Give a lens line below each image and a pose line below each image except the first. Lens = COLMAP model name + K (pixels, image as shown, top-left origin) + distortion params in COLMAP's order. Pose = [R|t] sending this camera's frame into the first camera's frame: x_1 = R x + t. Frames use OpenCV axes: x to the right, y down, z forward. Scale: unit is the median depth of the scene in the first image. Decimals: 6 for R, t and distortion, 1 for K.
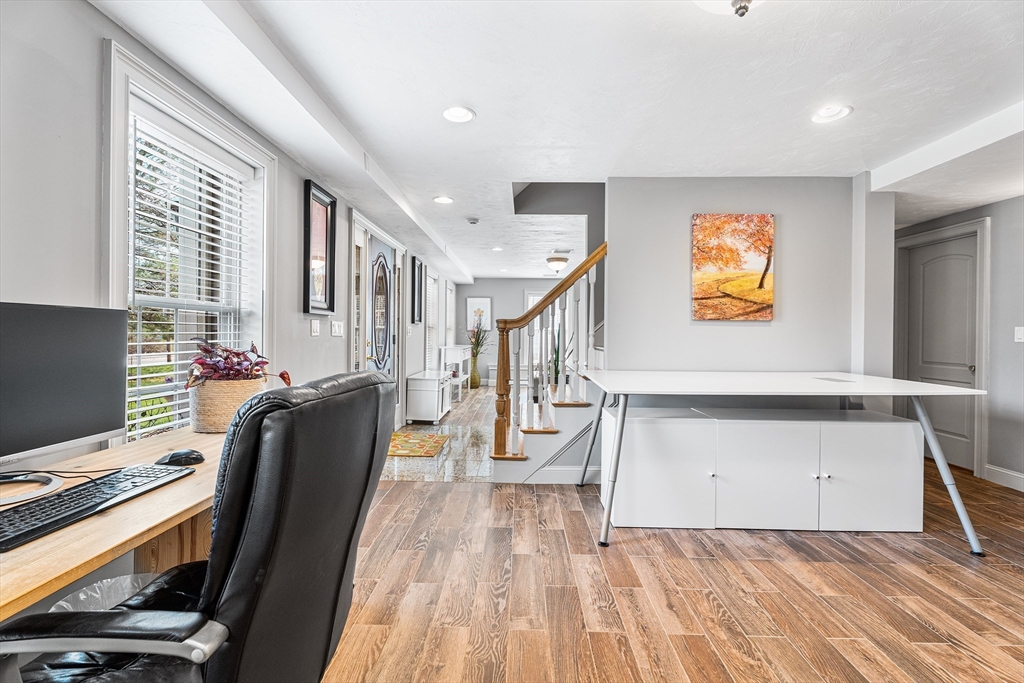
lens RADIAL K [[454.7, 0, 511.6], [0, 454.7, 323.5], [0, 0, 1]] dist [-0.000221, -0.000506]
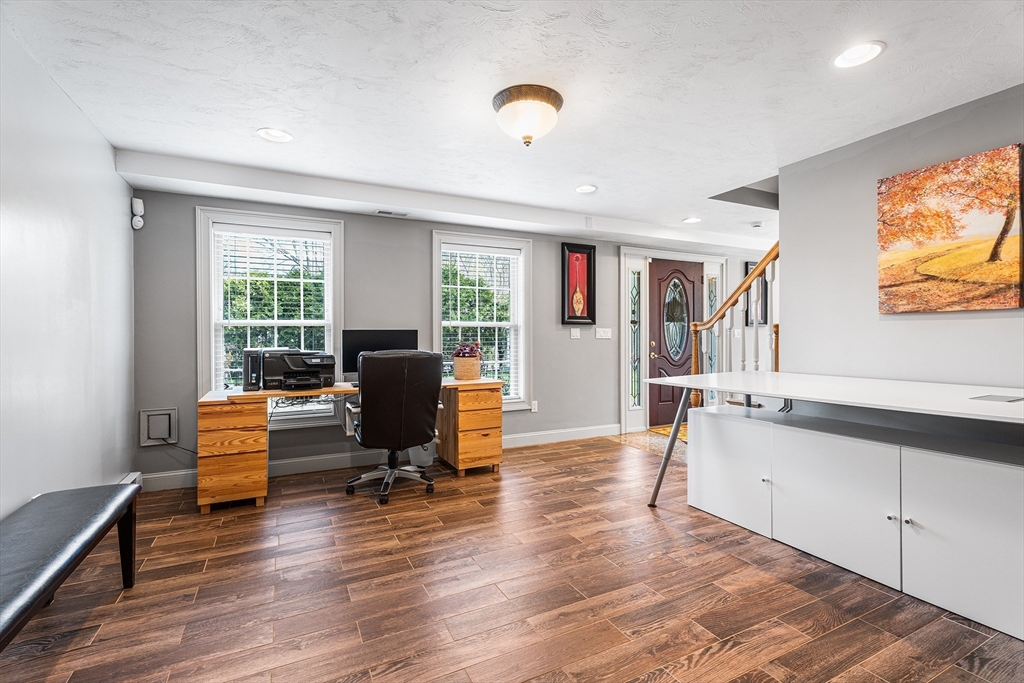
lens RADIAL K [[454.7, 0, 511.6], [0, 454.7, 323.5], [0, 0, 1]] dist [-0.000221, -0.000506]
pose [[0.471338, -0.039212, -0.881080, 0.844401], [0.025926, 0.999195, -0.030600, 0.016793], [0.881571, -0.008420, 0.471976, 0.068391]]
